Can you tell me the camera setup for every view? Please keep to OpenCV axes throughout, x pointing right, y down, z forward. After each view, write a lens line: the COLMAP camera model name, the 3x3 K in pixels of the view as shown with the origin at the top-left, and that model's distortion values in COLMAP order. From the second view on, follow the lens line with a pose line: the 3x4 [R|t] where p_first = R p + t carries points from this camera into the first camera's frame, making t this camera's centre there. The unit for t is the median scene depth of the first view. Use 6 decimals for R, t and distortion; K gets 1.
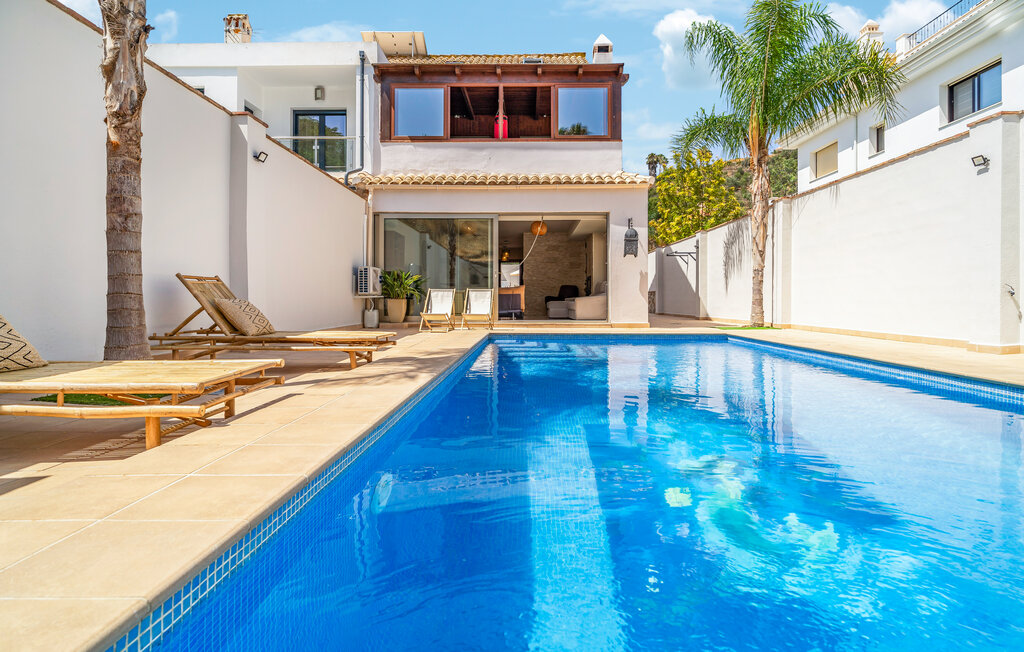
lens RADIAL K [[537.1, 0, 515.4], [0, 537.1, 296.0], [0, 0, 1]] dist [-0.001551, -0.000291]
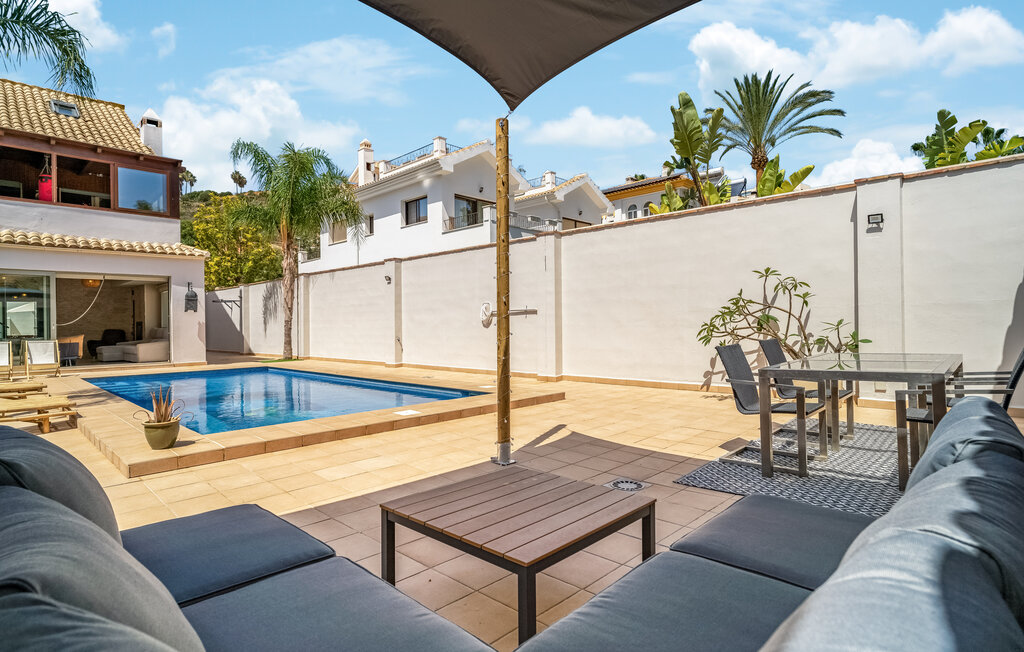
lens RADIAL K [[529.1, 0, 513.2], [0, 529.1, 323.8], [0, 0, 1]] dist [0.000424, 0.000314]
pose [[0.684777, -0.009386, 0.728693, -0.175851], [0.009644, 0.999946, 0.003818, -0.038415], [-0.728689, 0.004413, 0.684830, -0.427630]]
